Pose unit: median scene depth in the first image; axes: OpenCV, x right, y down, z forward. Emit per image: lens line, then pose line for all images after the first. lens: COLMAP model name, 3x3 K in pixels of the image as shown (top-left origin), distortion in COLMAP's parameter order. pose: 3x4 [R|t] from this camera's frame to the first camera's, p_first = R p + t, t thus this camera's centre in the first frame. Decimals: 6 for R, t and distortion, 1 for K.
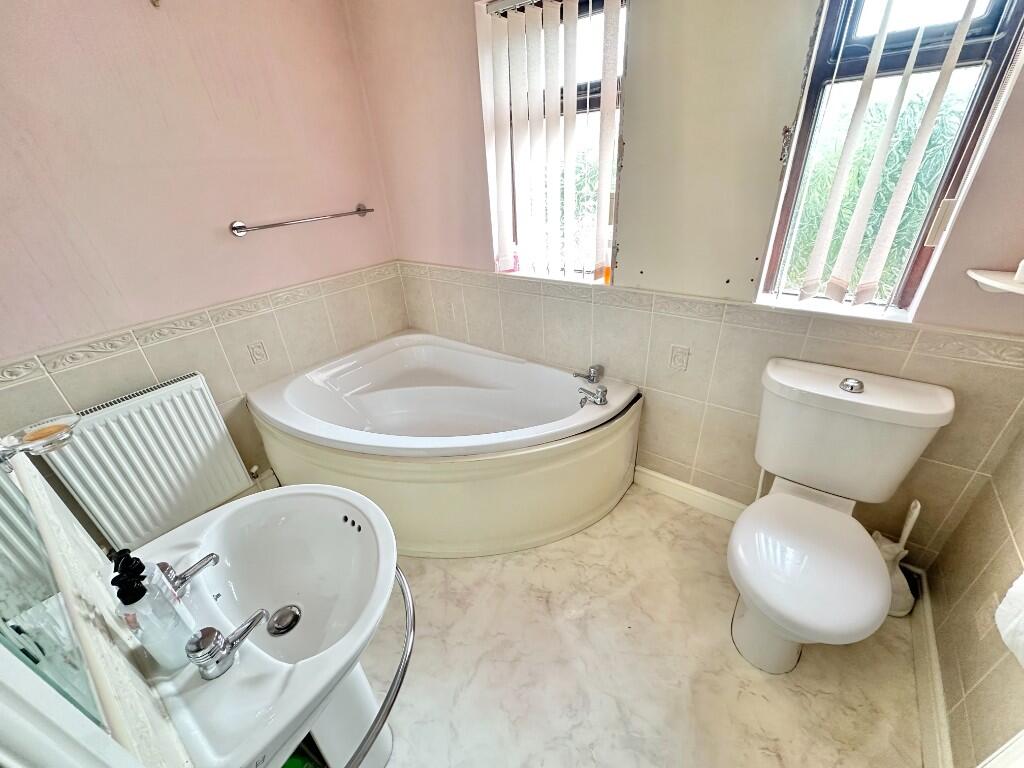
lens RADIAL K [[407.1, 0, 510.7], [0, 407.1, 383.0], [0, 0, 1]] dist [-0.001786, 0.000012]
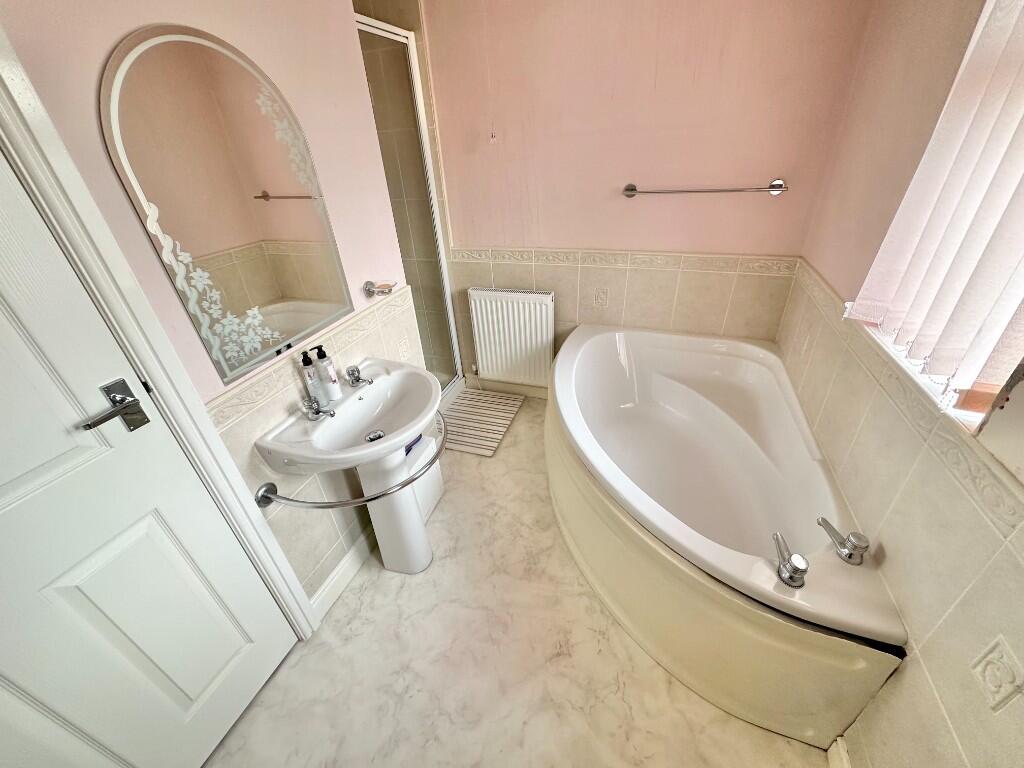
lens RADIAL K [[407.1, 0, 514.1], [0, 407.1, 382.2], [0, 0, 1]] dist [-0.001786, 0.000012]
pose [[0.304099, 0.523979, -0.795594, 0.417044], [-0.422689, 0.822651, 0.380236, -0.240551], [0.853732, 0.220659, 0.471647, 0.317507]]
